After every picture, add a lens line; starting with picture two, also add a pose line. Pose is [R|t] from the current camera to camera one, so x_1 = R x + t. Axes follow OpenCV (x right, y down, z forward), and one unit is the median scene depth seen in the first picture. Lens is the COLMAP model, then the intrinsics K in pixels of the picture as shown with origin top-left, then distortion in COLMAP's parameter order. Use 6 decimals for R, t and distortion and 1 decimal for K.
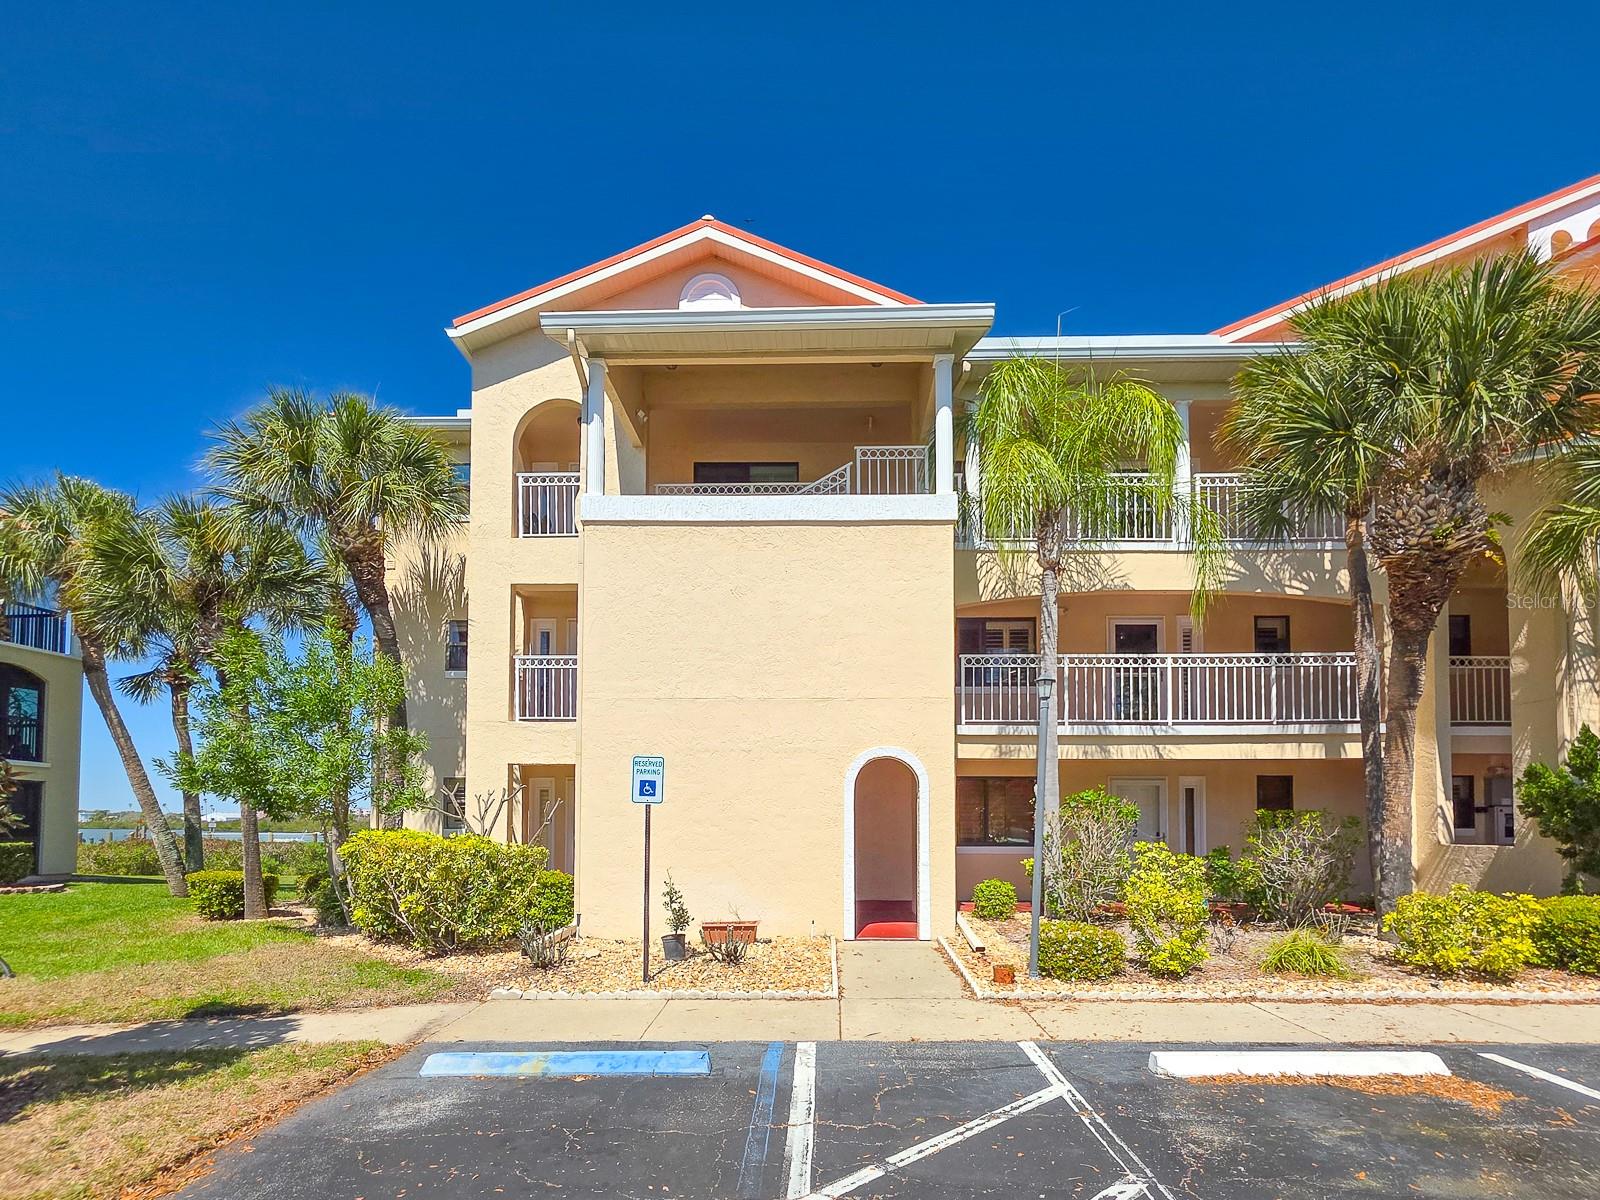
lens RADIAL K [[651.1, 0, 856.3], [0, 651.1, 648.7], [0, 0, 1]] dist [-0.001674, 0.000477]
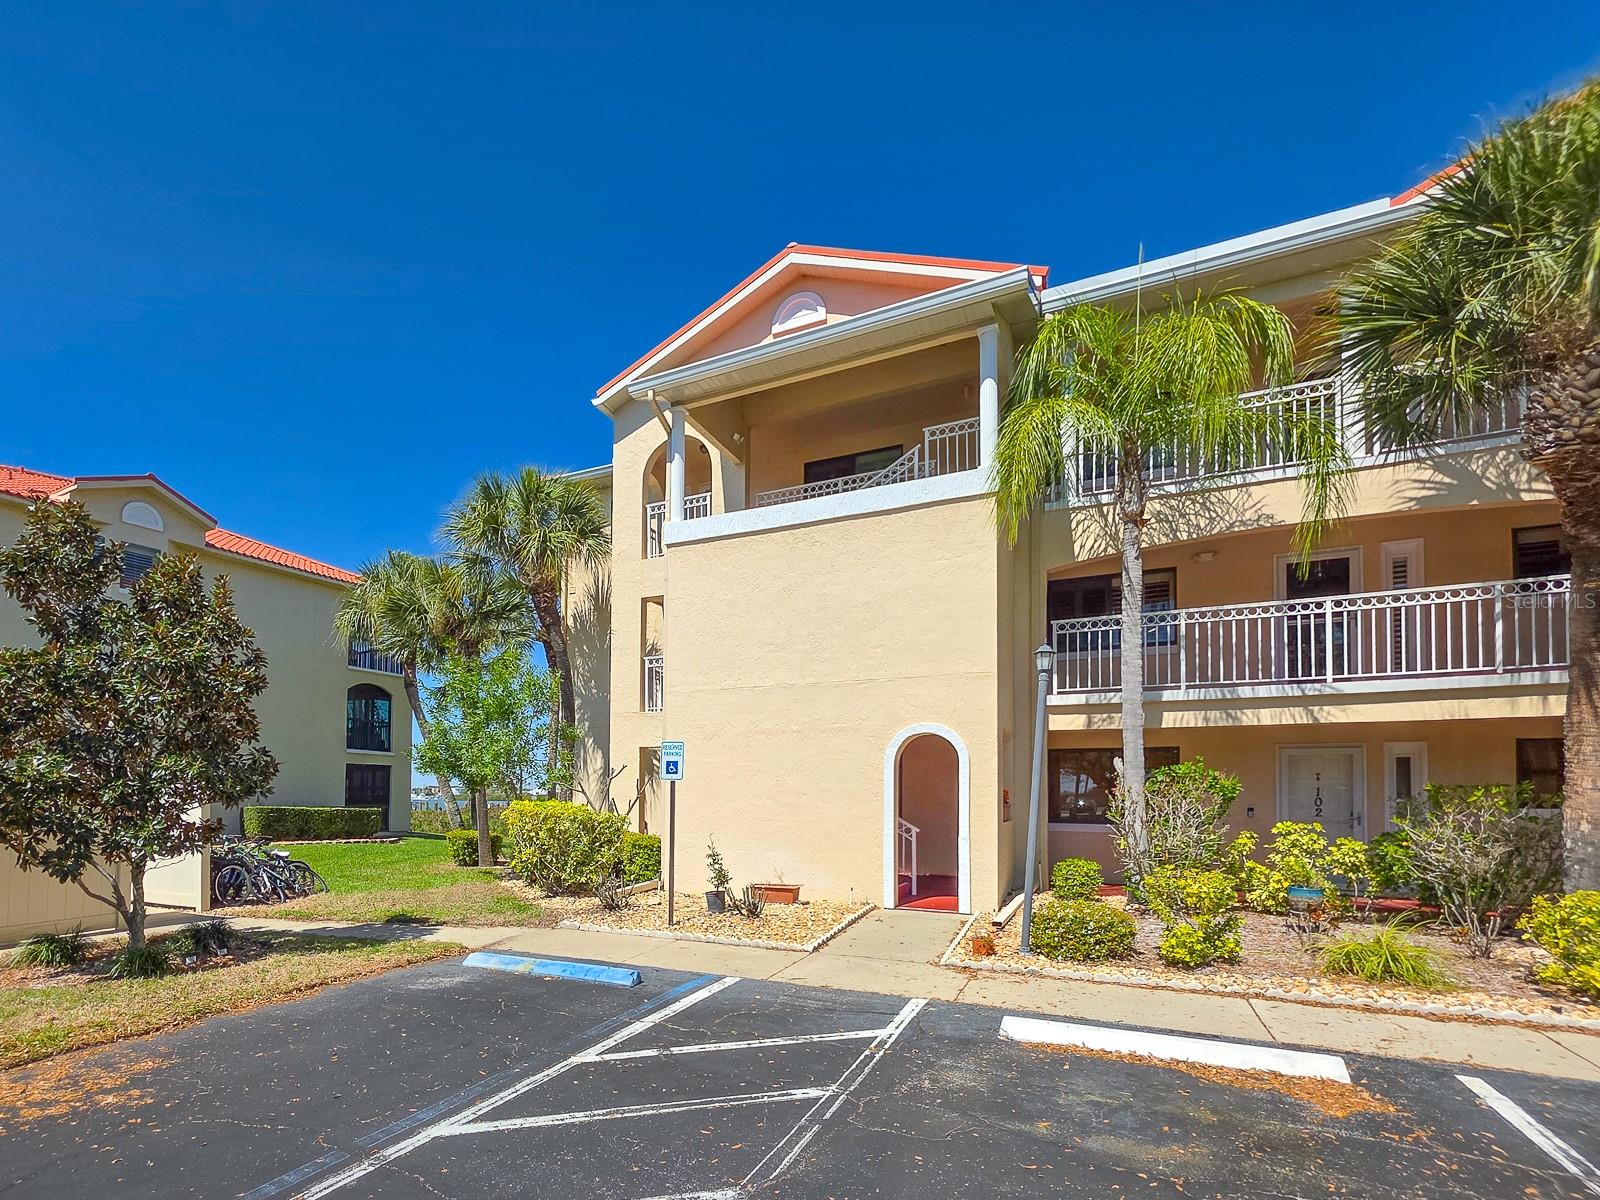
lens RADIAL K [[651.1, 0, 794.3], [0, 651.1, 599.9], [0, 0, 1]] dist [-0.001674, 0.000477]
pose [[0.929174, -0.102115, -0.355259, 0.195278], [0.089727, 0.994648, -0.051221, -0.009197], [0.358588, 0.015717, 0.933364, -0.039315]]
